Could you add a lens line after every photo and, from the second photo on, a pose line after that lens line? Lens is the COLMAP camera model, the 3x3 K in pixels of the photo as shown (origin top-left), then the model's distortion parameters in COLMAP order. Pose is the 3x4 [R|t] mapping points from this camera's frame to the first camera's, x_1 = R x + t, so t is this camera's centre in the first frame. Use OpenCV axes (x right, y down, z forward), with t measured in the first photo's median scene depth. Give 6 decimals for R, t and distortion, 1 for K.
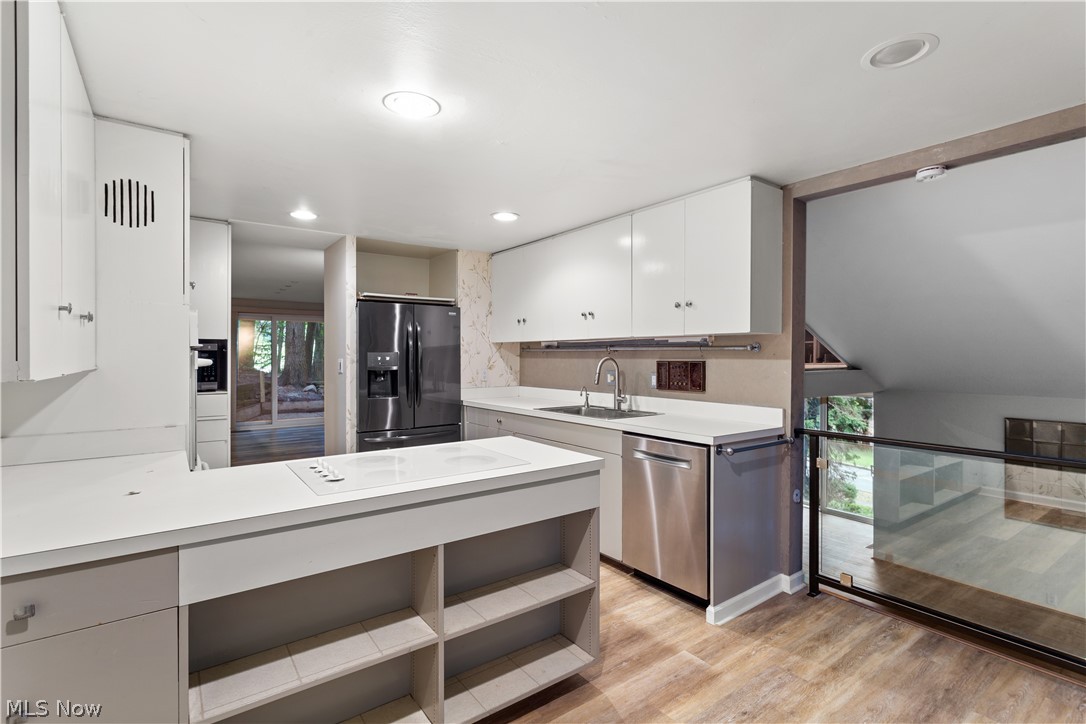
lens RADIAL K [[516.2, 0, 544.5], [0, 516.2, 364.8], [0, 0, 1]] dist [-0.002026, 0.000021]
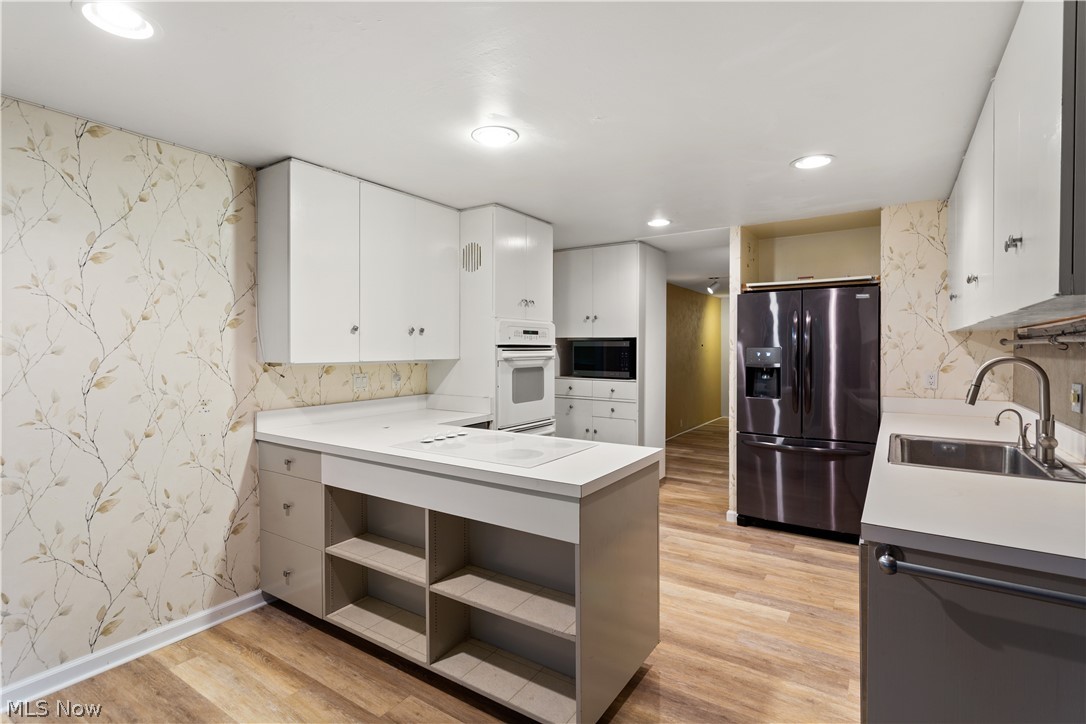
lens RADIAL K [[522.8, 0, 543.2], [0, 522.8, 352.7], [0, 0, 1]] dist [-0.003028, -0.000198]
pose [[0.337737, 0.007171, -0.941213, 0.509336], [-0.017669, 0.999843, 0.001278, -0.011705], [0.941075, 0.016198, 0.337810, 0.406928]]
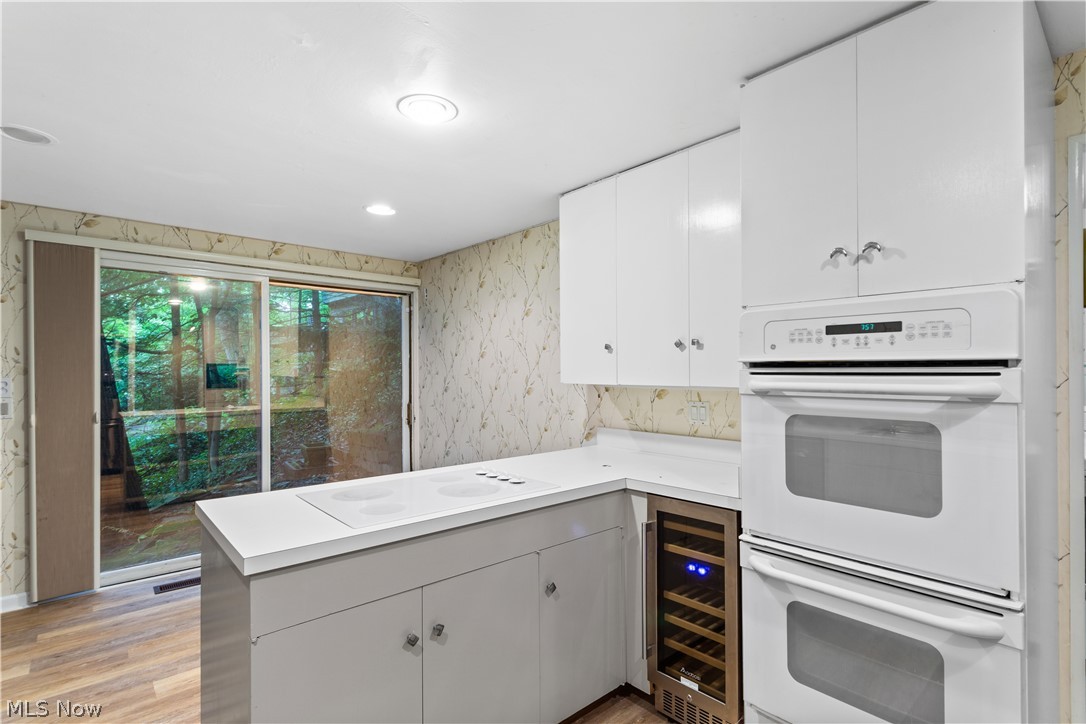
lens RADIAL K [[523.4, 0, 542.5], [0, 523.4, 367.9], [0, 0, 1]] dist [-0.000769, 0.001132]
pose [[-0.996472, 0.002670, -0.083889, -0.218414], [0.001242, 0.999854, 0.017068, -0.027236], [0.083922, 0.016904, -0.996329, 1.133133]]
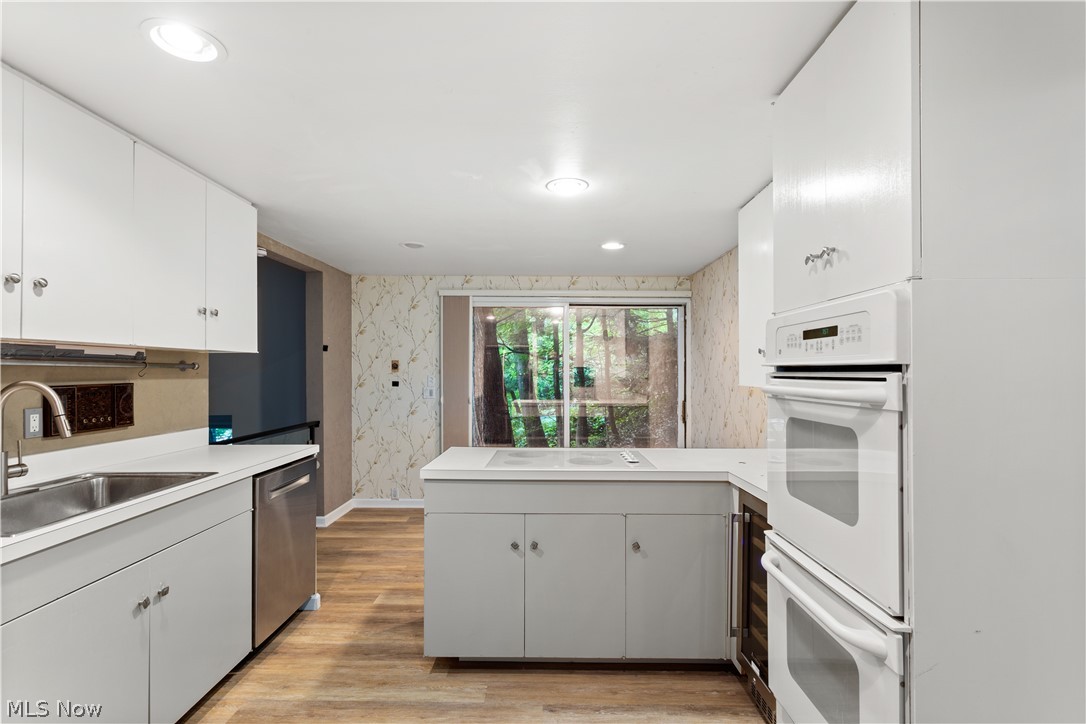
lens RADIAL K [[515.6, 0, 544.1], [0, 515.6, 370.5], [0, 0, 1]] dist [-0.000518, 0.000003]
pose [[-0.798612, -0.001280, 0.601844, -0.575927], [0.008920, 0.999863, 0.013963, -0.029020], [-0.601780, 0.016520, -0.798491, 1.201308]]
